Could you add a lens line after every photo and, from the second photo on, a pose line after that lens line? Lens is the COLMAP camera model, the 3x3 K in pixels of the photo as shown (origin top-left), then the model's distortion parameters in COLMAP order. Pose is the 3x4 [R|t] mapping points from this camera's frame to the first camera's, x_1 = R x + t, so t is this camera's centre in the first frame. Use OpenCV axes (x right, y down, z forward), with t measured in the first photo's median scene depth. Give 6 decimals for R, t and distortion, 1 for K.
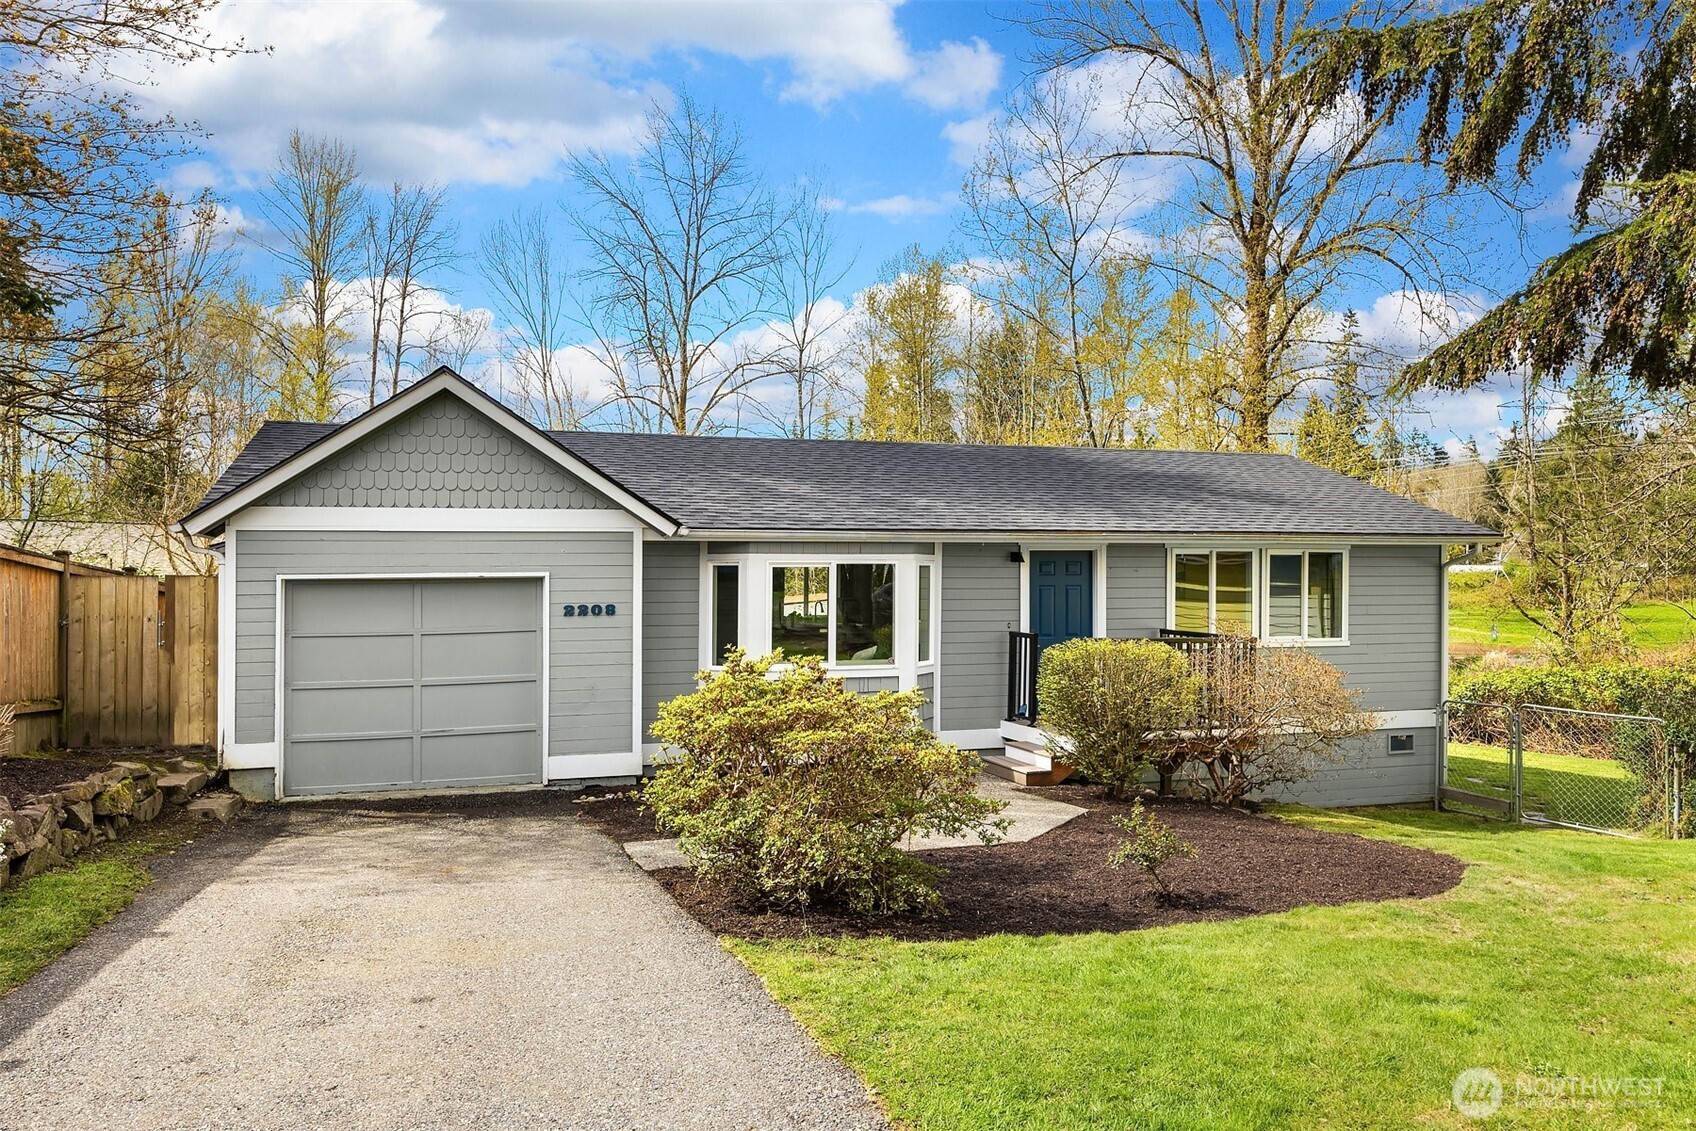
lens RADIAL K [[1154.5, 0, 847.9], [0, 1154.5, 552.3], [0, 0, 1]] dist [-0.002095, 0.001463]
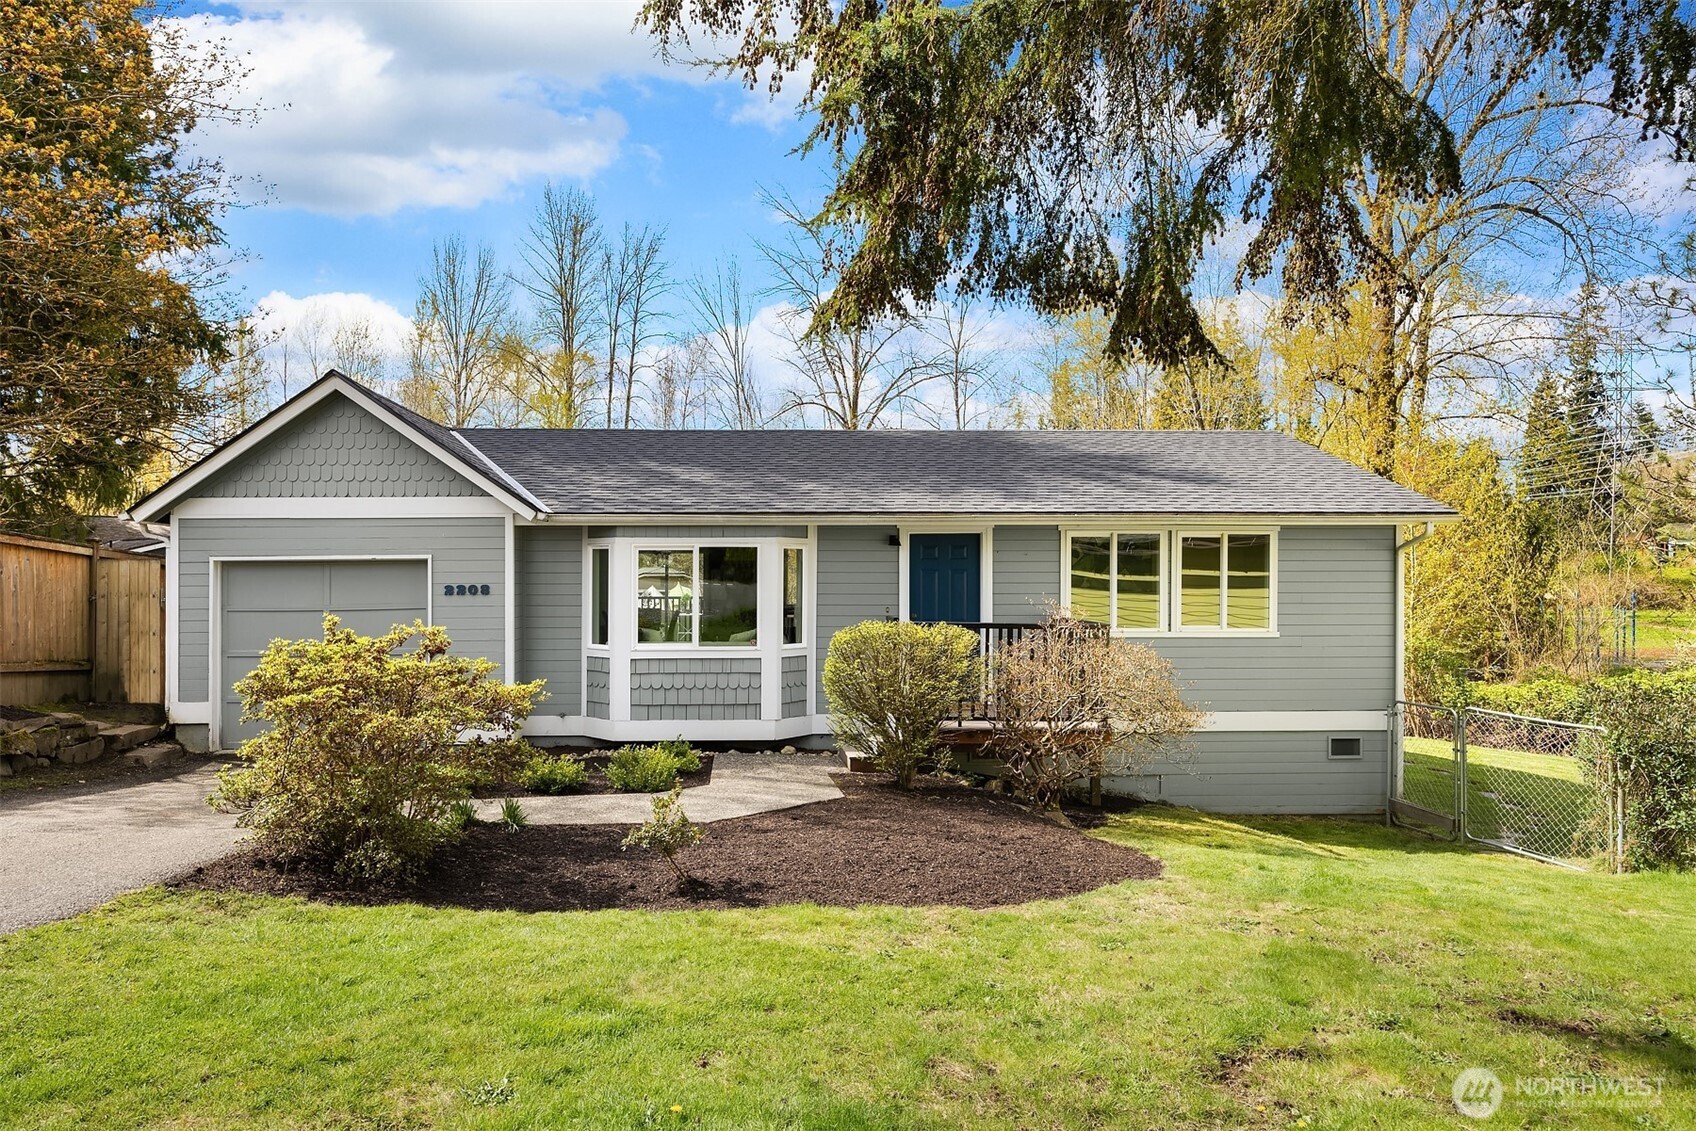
lens RADIAL K [[1092.2, 0, 859.6], [0, 1092.2, 546.8], [0, 0, 1]] dist [-0.000654, -0.001489]
pose [[0.967607, -0.003882, -0.252430, 0.371360], [0.002530, 0.999981, -0.005680, 0.015518], [0.252447, 0.004858, 0.967599, 0.095079]]
